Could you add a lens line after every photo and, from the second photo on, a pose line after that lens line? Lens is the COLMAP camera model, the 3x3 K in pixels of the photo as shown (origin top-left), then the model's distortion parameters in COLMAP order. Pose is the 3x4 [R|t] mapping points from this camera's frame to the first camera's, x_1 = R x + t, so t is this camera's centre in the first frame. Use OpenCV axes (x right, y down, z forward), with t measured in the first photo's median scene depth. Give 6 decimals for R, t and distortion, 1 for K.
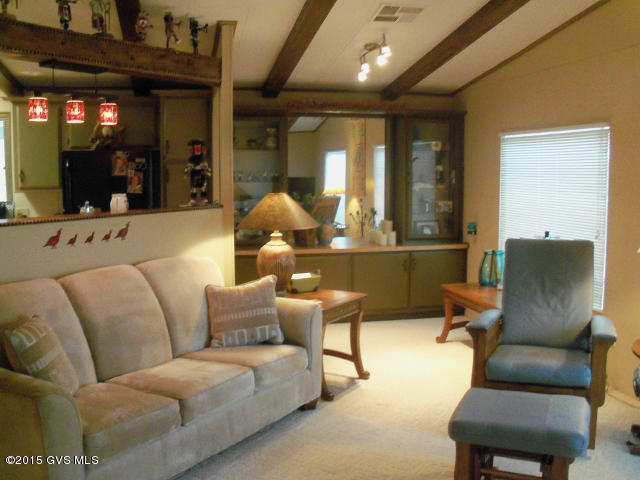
lens RADIAL K [[670.7, 0, 320.0], [0, 670.7, 240.0], [0, 0, 1]] dist [-0.281264, 0.309808]
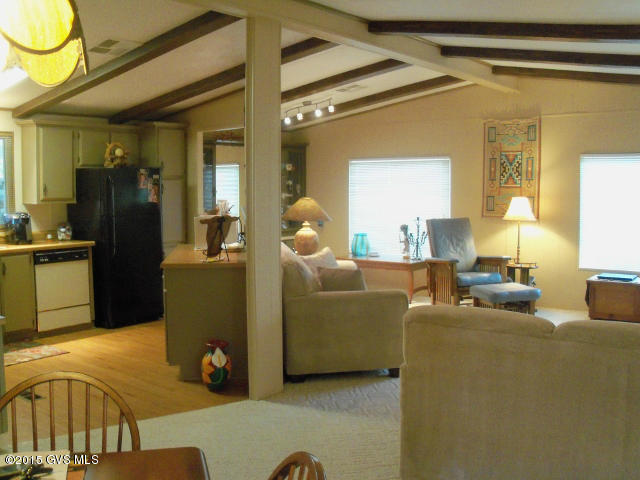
lens RADIAL K [[670.7, 0, 320.0], [0, 670.7, 240.0], [0, 0, 1]] dist [-0.281264, 0.309808]
pose [[0.776270, -0.055620, 0.627943, -0.823812], [0.071925, 0.997410, -0.000569, 0.025912], [-0.626284, 0.045606, 0.778260, -0.196180]]
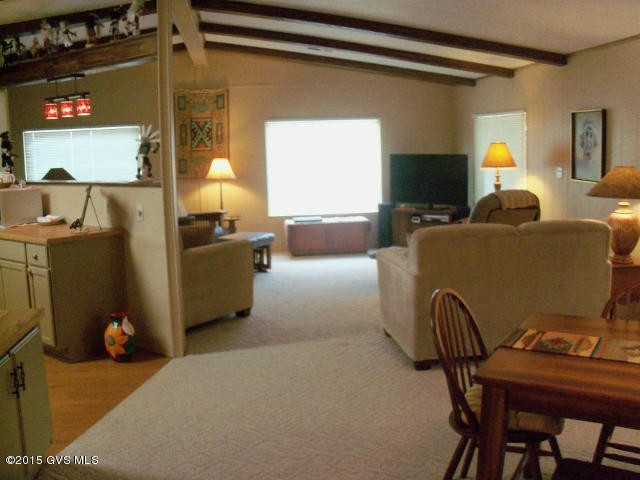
lens RADIAL K [[670.7, 0, 320.0], [0, 670.7, 240.0], [0, 0, 1]] dist [-0.281264, 0.309808]
pose [[0.108866, -0.143275, 0.983677, -1.171603], [0.130920, 0.983005, 0.128688, -0.015337], [-0.985398, 0.114773, 0.125773, 0.190632]]
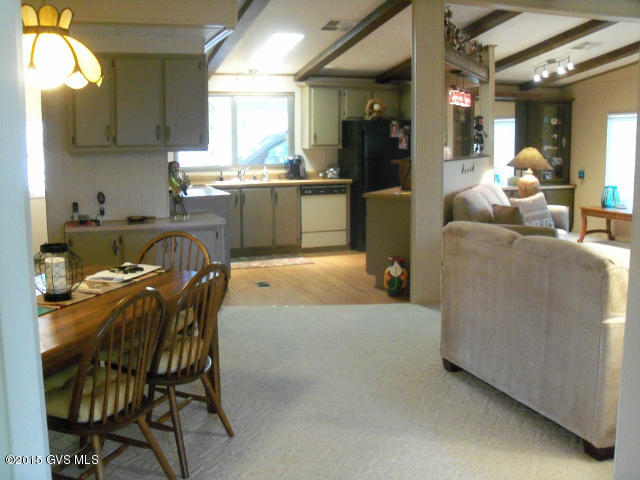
lens RADIAL K [[670.7, 0, 320.0], [0, 670.7, 240.0], [0, 0, 1]] dist [-0.281264, 0.309808]
pose [[0.992128, -0.025291, 0.122648, -0.655816], [0.020541, 0.998995, 0.039835, 0.073090], [-0.123532, -0.037002, 0.991650, -0.502540]]
